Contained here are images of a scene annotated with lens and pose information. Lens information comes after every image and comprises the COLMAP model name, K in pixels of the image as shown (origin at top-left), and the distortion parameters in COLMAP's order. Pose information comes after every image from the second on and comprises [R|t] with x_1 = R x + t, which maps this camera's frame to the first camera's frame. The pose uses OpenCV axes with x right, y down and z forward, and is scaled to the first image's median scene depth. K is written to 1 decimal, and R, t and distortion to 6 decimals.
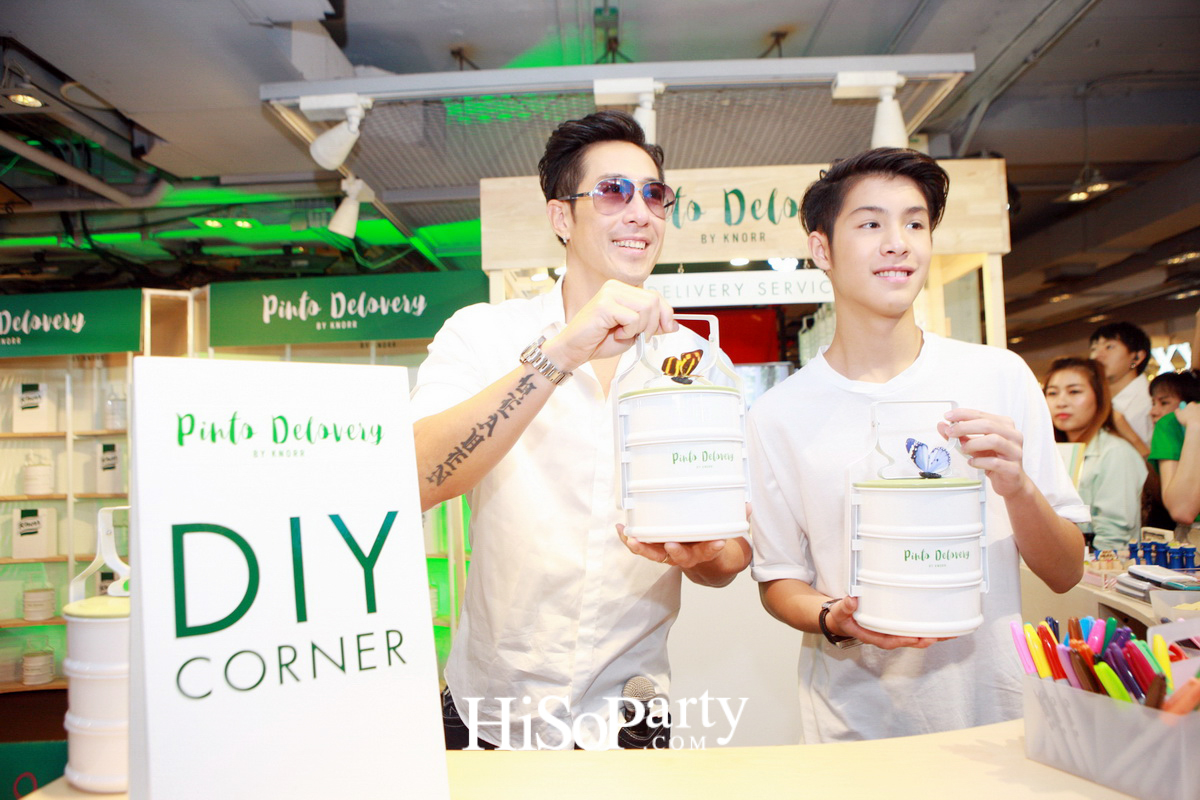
lens RADIAL K [[828.6, 0, 600.4], [0, 828.6, 409.0], [0, 0, 1]] dist [-0.105616, 0.077364]
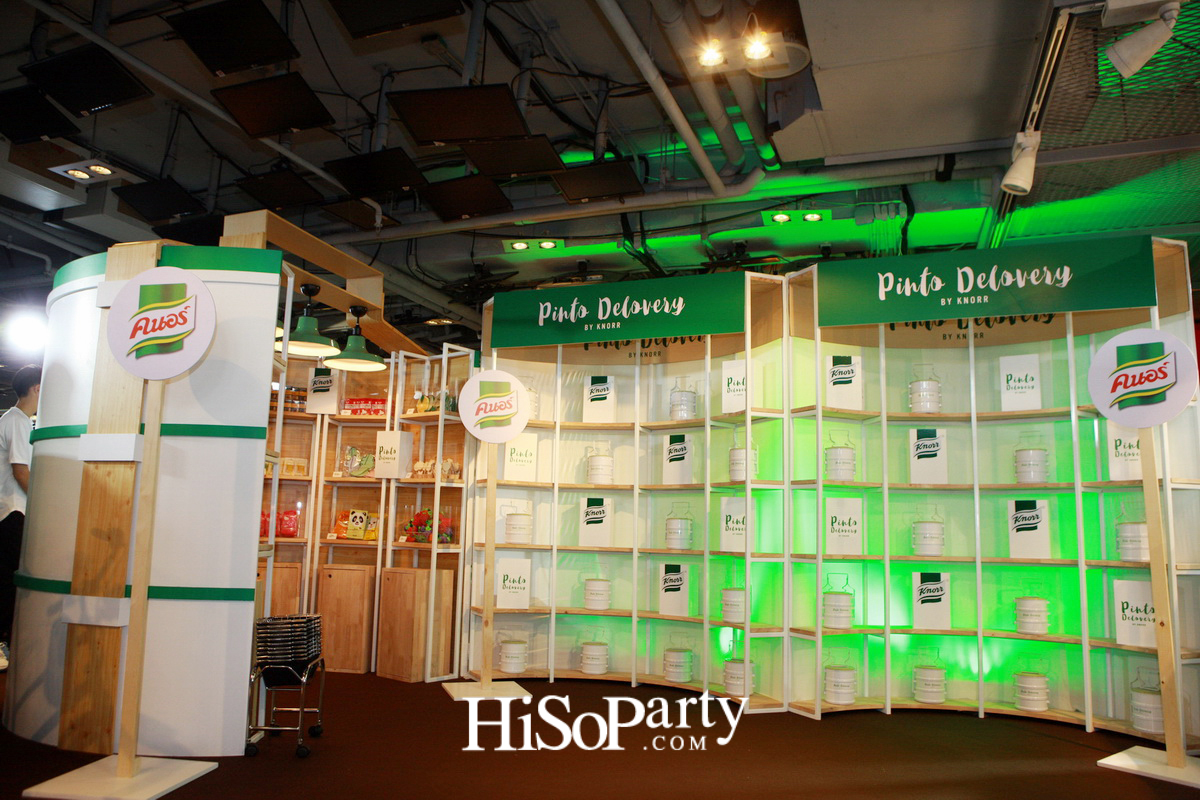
lens RADIAL K [[828.6, 0, 600.4], [0, 828.6, 409.0], [0, 0, 1]] dist [-0.105616, 0.077364]
pose [[0.947059, 0.006827, -0.320987, -0.414488], [-0.040499, 0.994328, -0.098343, 0.128694], [0.318495, 0.106136, 0.941964, 0.004514]]
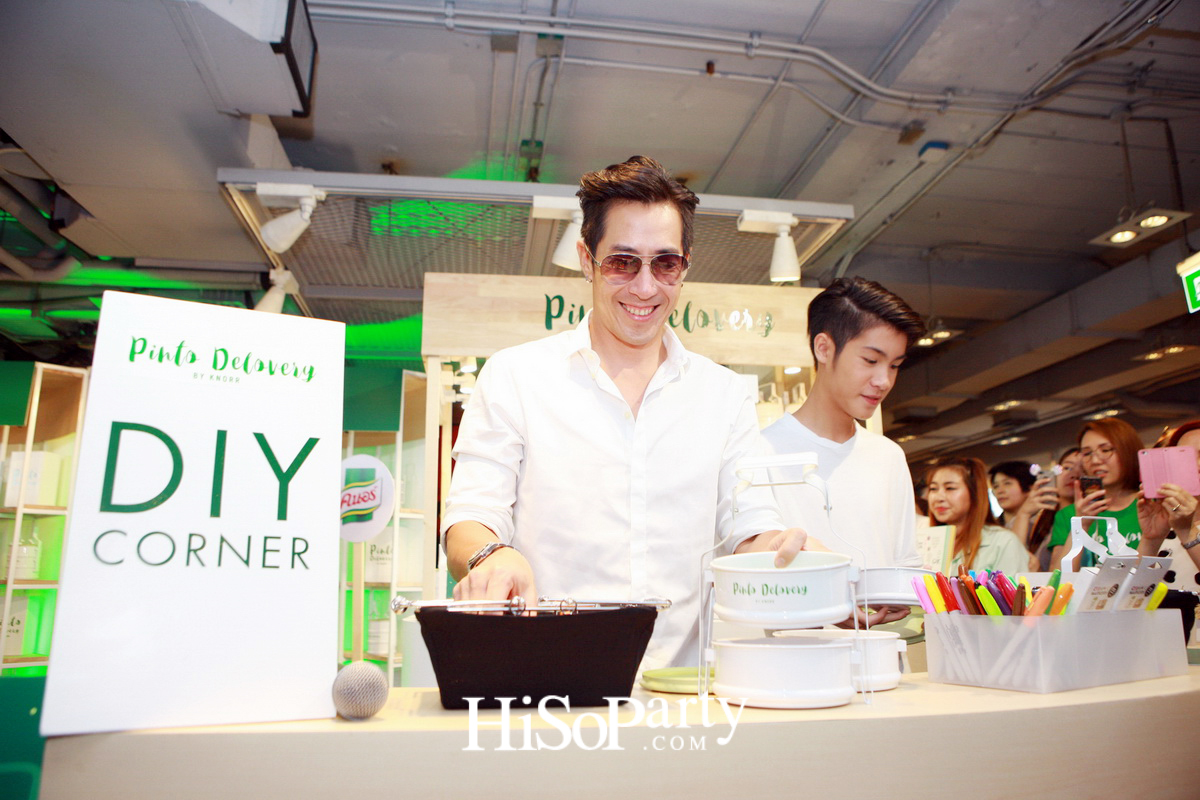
lens RADIAL K [[828.6, 0, 600.4], [0, 828.6, 409.0], [0, 0, 1]] dist [-0.105616, 0.077364]
pose [[0.984382, 0.060148, 0.165452, -0.057379], [-0.031866, 0.985177, -0.168555, 0.047761], [-0.173138, 0.160650, 0.971707, -0.042892]]
